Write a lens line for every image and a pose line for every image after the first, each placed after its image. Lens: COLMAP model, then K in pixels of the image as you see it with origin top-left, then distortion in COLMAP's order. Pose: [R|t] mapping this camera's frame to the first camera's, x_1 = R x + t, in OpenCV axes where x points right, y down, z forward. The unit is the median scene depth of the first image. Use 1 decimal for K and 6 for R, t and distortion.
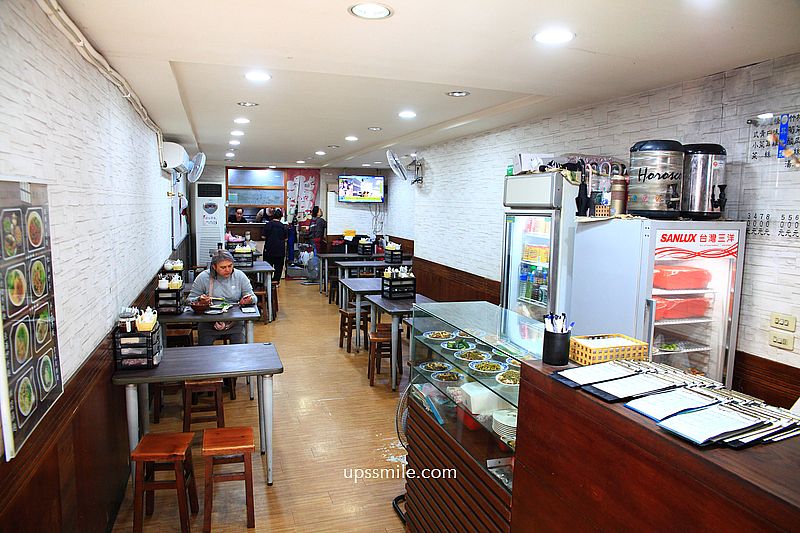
lens RADIAL K [[551.1, 0, 400.0], [0, 551.1, 266.5], [0, 0, 1]] dist [-0.001446, -0.000203]
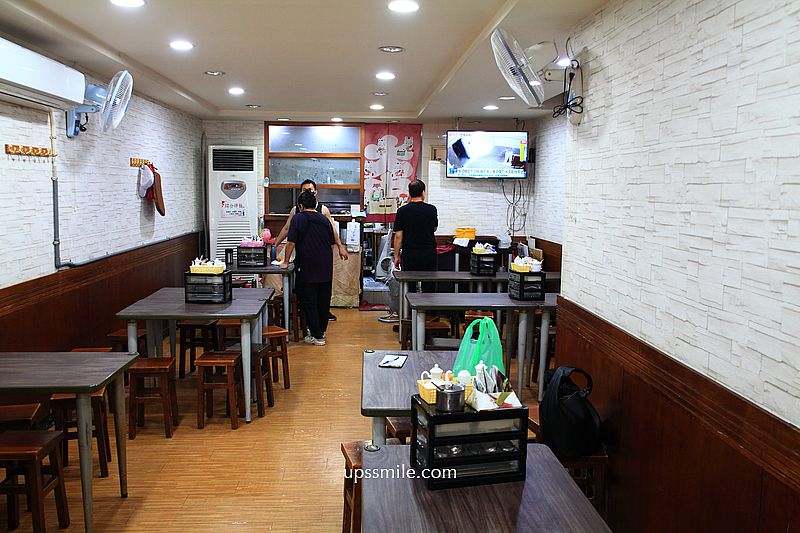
lens RADIAL K [[730.6, 0, 400.0], [0, 730.6, 266.5], [0, 0, 1]] dist [0.004549, 0.001542]
pose [[0.971893, 0.021142, -0.234473, 0.021789], [-0.023339, 0.999706, -0.006600, -0.020410], [0.234265, 0.011887, 0.972100, 0.265601]]
